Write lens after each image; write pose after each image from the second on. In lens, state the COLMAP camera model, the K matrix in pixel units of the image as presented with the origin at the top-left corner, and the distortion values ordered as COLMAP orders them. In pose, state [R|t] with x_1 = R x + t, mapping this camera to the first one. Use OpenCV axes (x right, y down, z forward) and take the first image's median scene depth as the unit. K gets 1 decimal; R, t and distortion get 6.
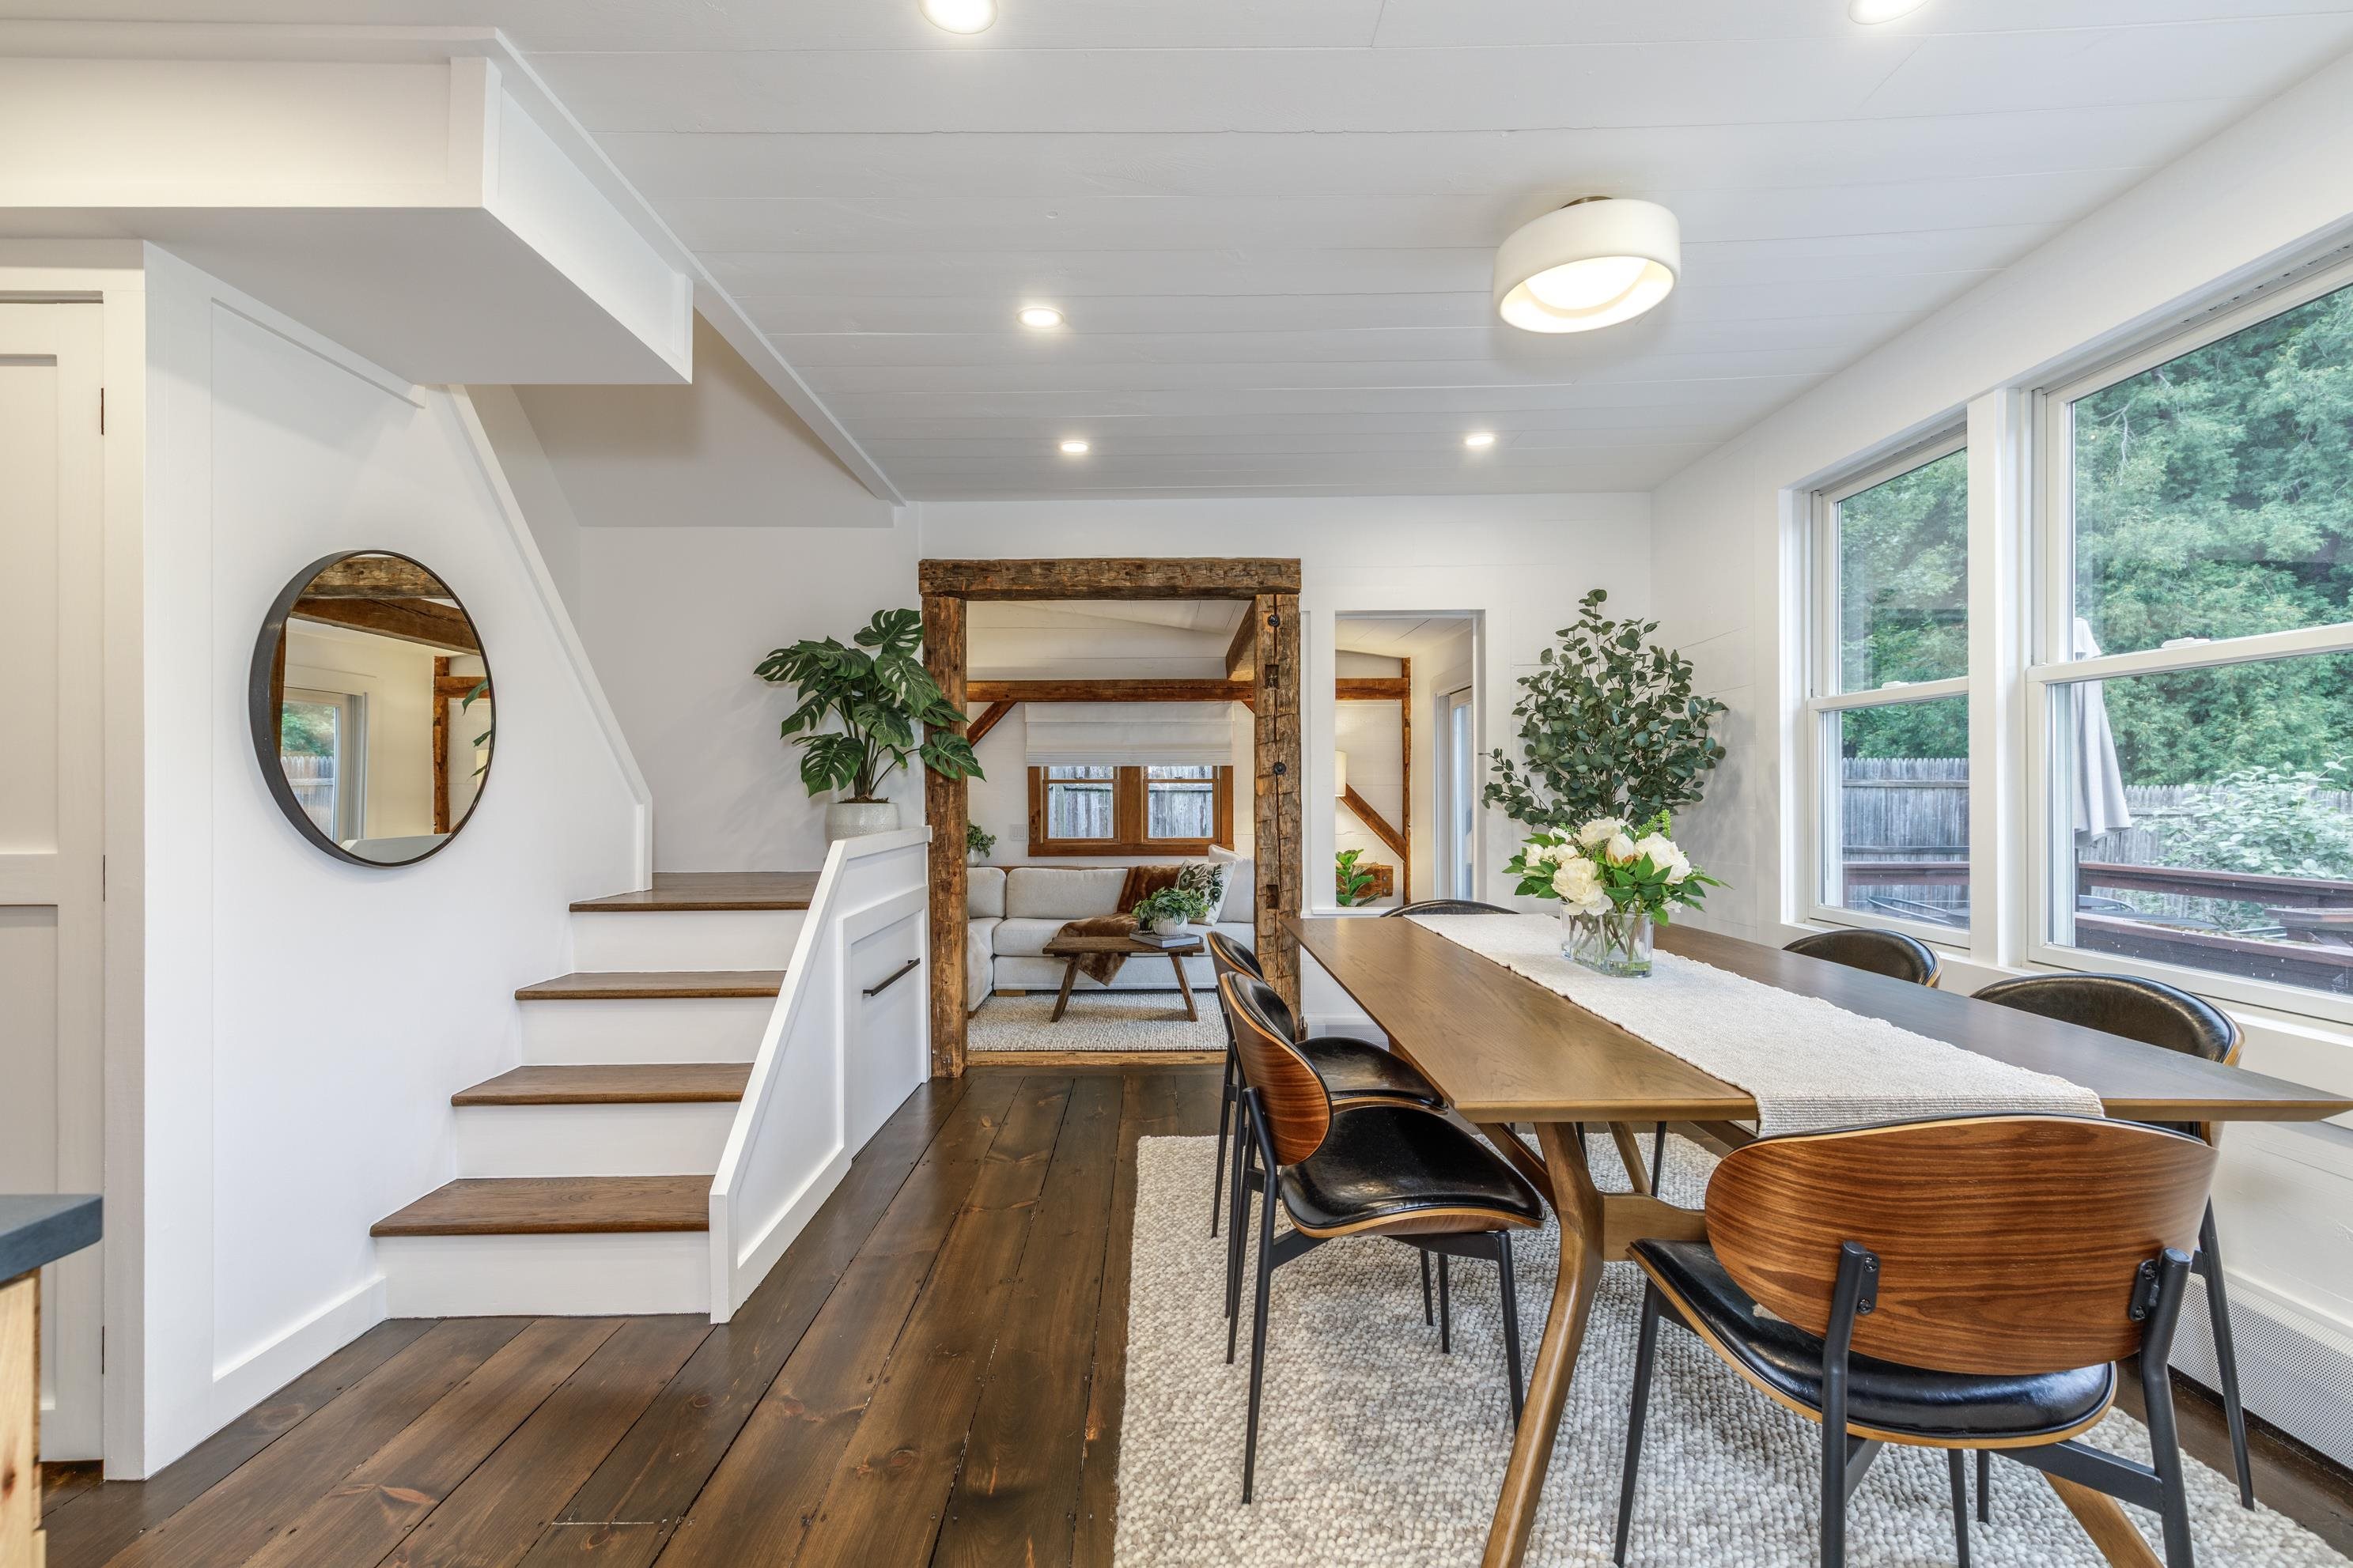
lens RADIAL K [[1064.0, 0, 1163.1], [0, 1064.0, 784.0], [0, 0, 1]] dist [0.030952, 0.000023]
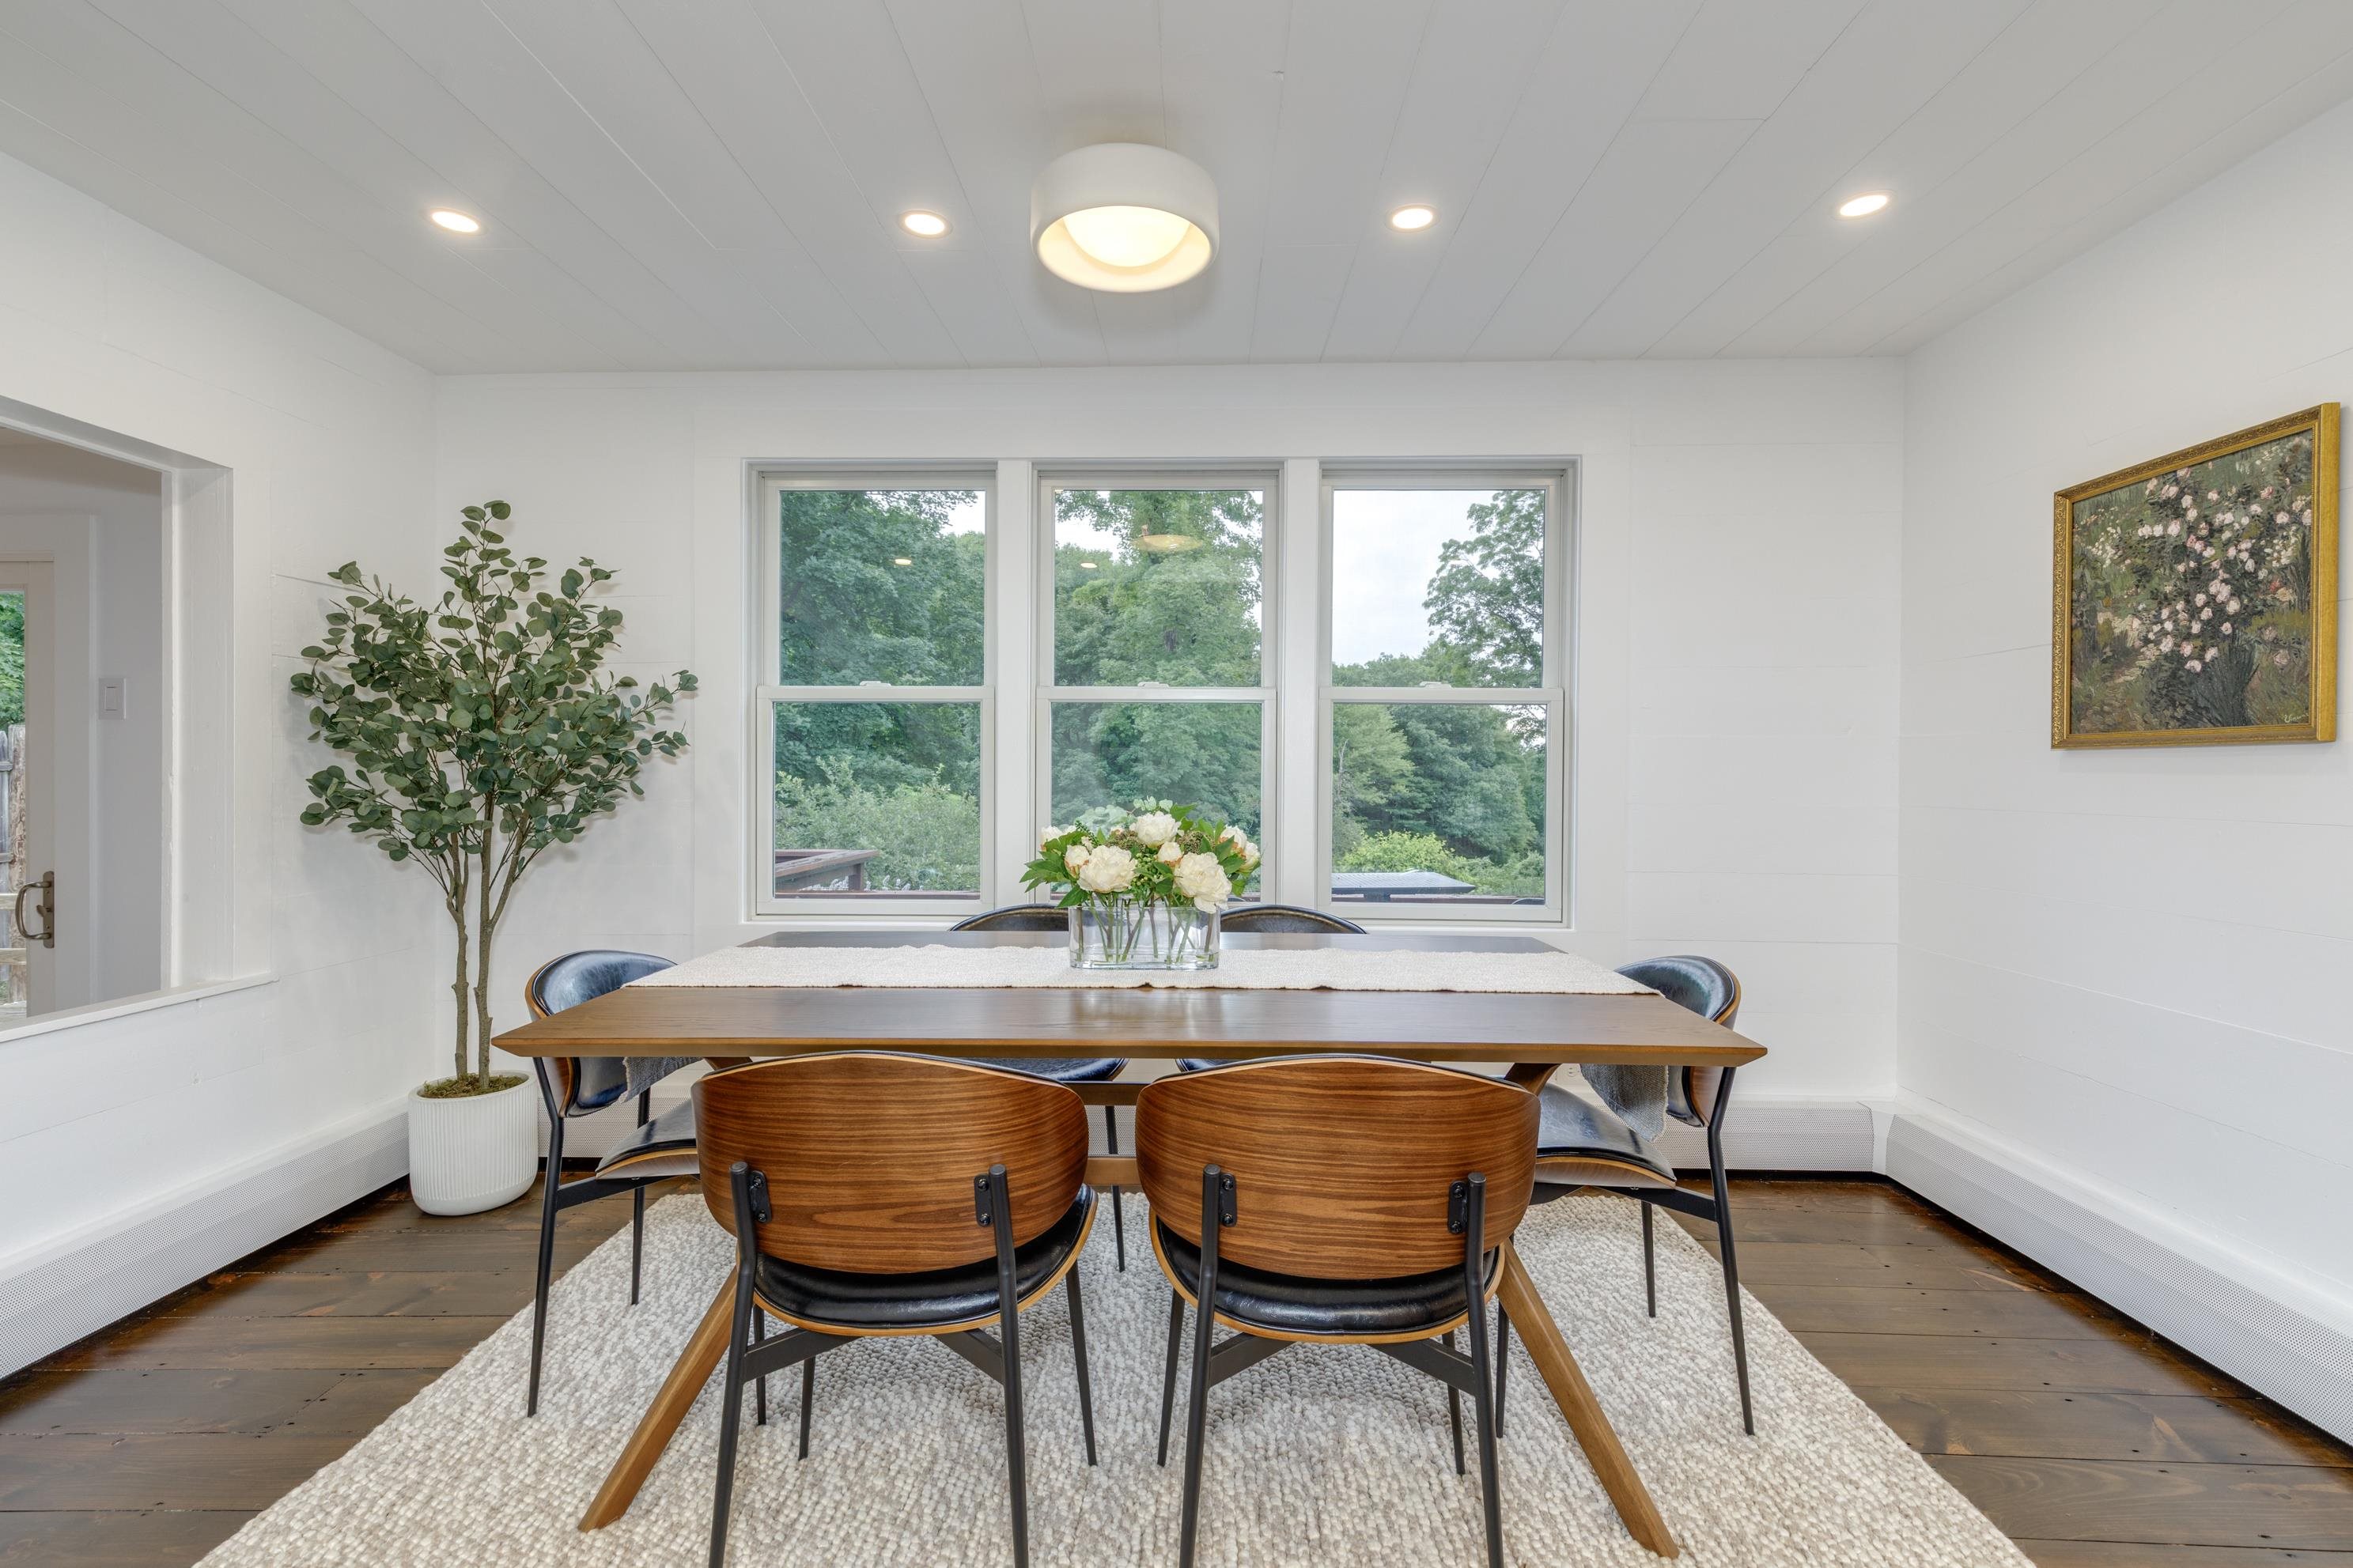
lens RADIAL K [[1069.0, 0, 1178.7], [0, 1069.0, 787.0], [0, 0, 1]] dist [0.004300, -0.000688]
pose [[0.026141, -0.003480, 0.999652, -0.270430], [-0.011142, 0.999931, 0.003772, 0.002153], [-0.999596, -0.011237, 0.026100, 0.468399]]
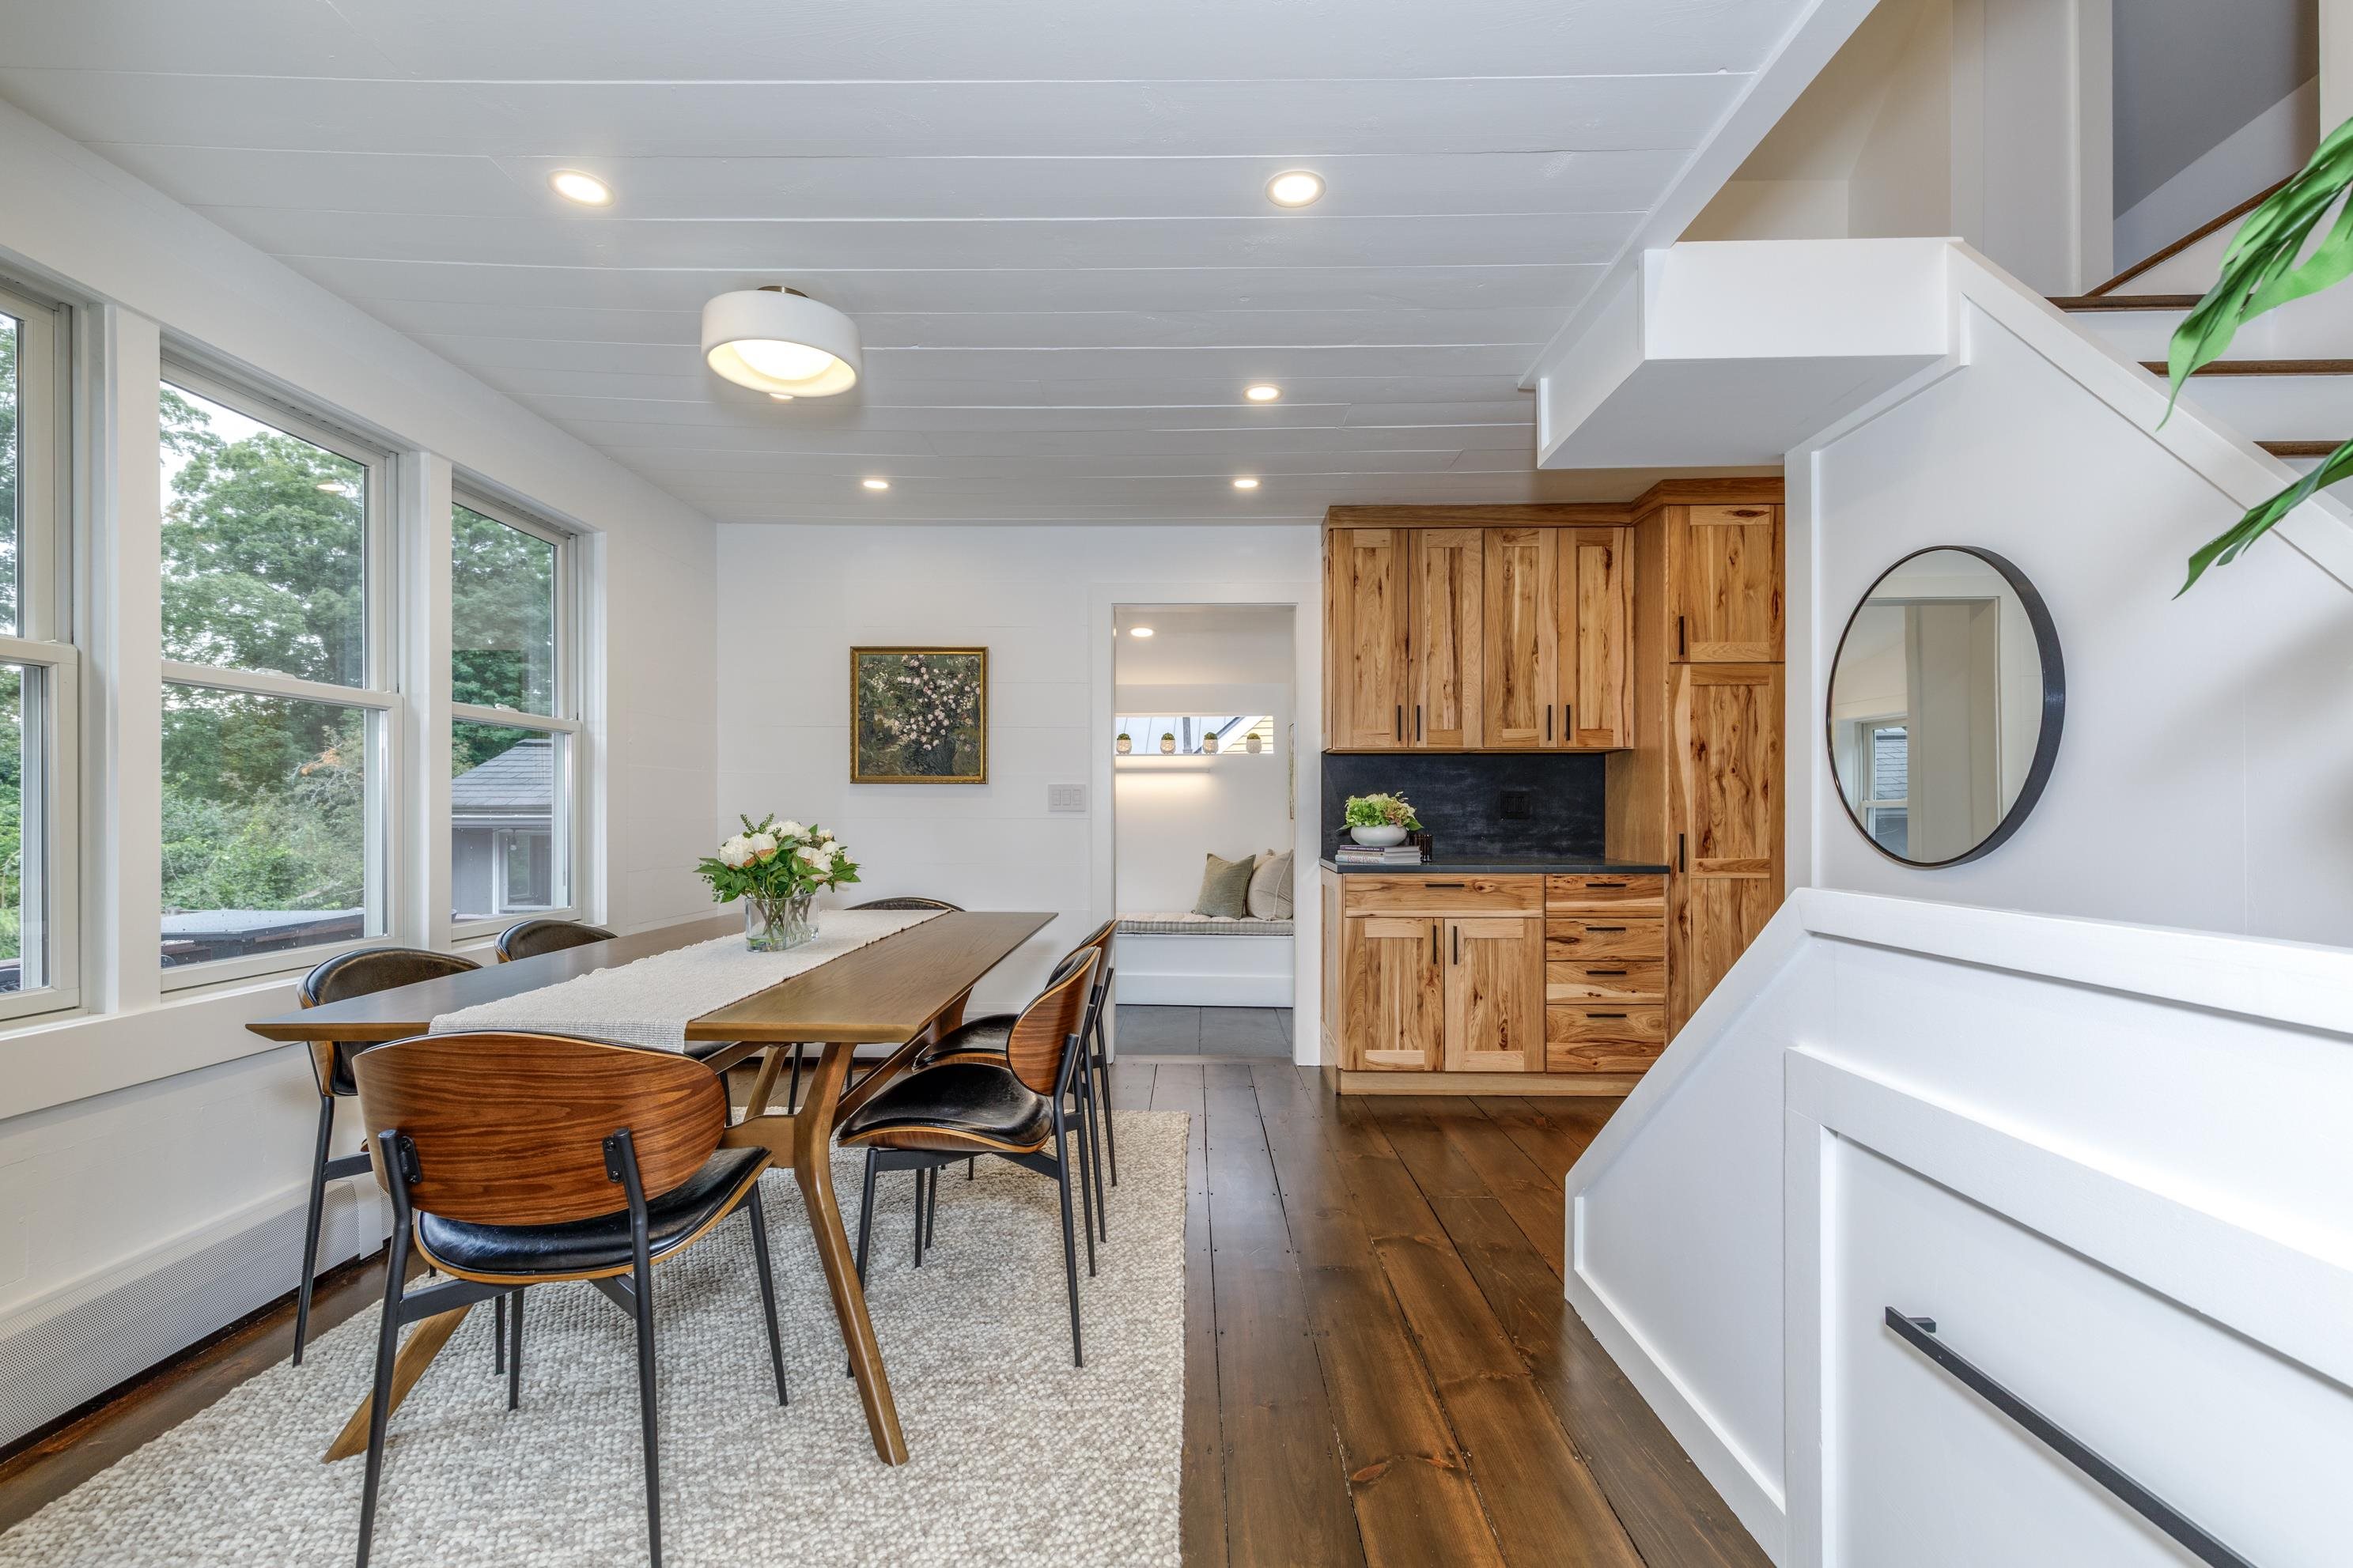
lens RADIAL K [[1063.1, 0, 1165.0], [0, 1063.1, 809.4], [0, 0, 1]] dist [0.001190, 0.000022]
pose [[-0.999708, 0.005037, 0.023636, -0.025956], [0.004829, 0.999949, -0.008842, 0.015505], [-0.023680, -0.008726, -0.999682, 1.065777]]
